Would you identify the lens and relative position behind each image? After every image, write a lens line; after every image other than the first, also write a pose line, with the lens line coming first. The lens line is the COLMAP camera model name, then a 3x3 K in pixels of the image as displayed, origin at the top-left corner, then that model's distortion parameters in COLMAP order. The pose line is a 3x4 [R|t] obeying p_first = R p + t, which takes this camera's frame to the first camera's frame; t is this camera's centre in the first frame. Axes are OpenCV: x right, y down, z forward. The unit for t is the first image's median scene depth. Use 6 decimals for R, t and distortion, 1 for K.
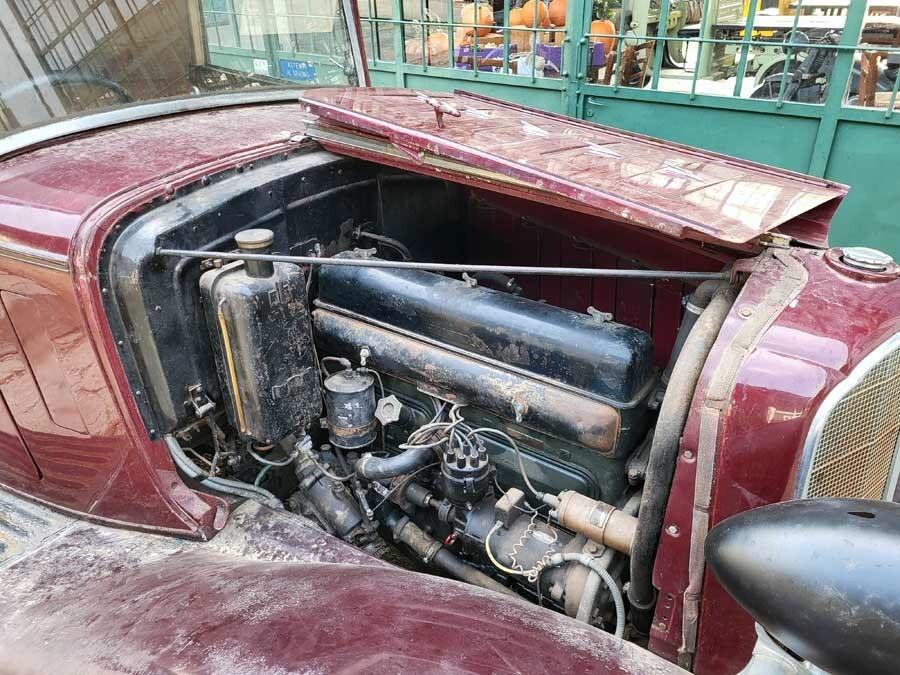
lens RADIAL K [[698.2, 0, 445.4], [0, 698.2, 338.6], [0, 0, 1]] dist [0.041238, -0.014665]
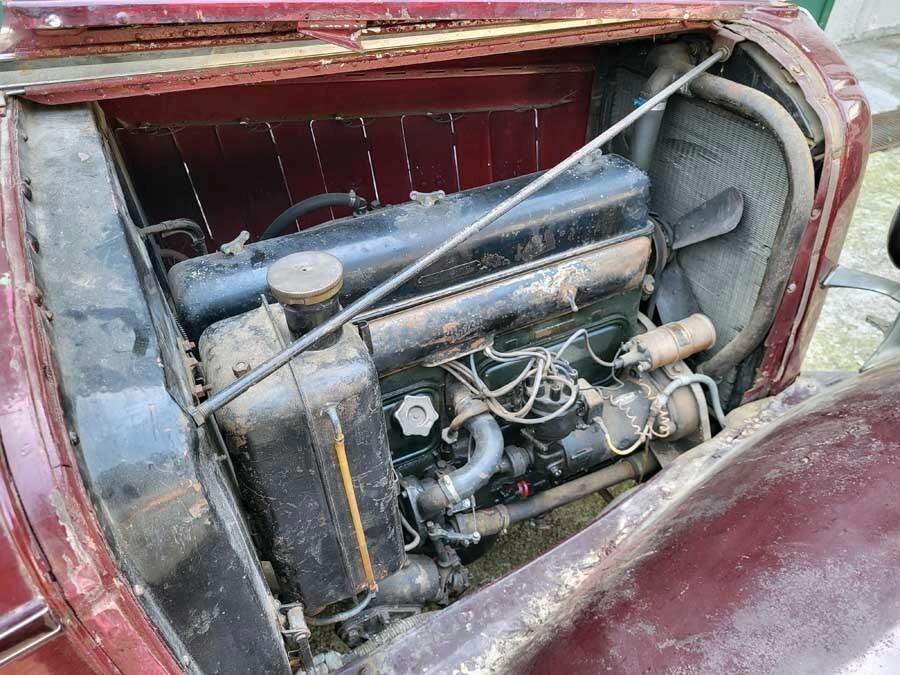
lens RADIAL K [[698.2, 0, 445.4], [0, 698.2, 338.6], [0, 0, 1]] dist [0.041238, -0.014665]
pose [[0.443021, -0.556833, 0.702616, -0.584281], [0.423919, 0.820683, 0.383108, -0.247799], [-0.789953, 0.128128, 0.599632, 0.600484]]
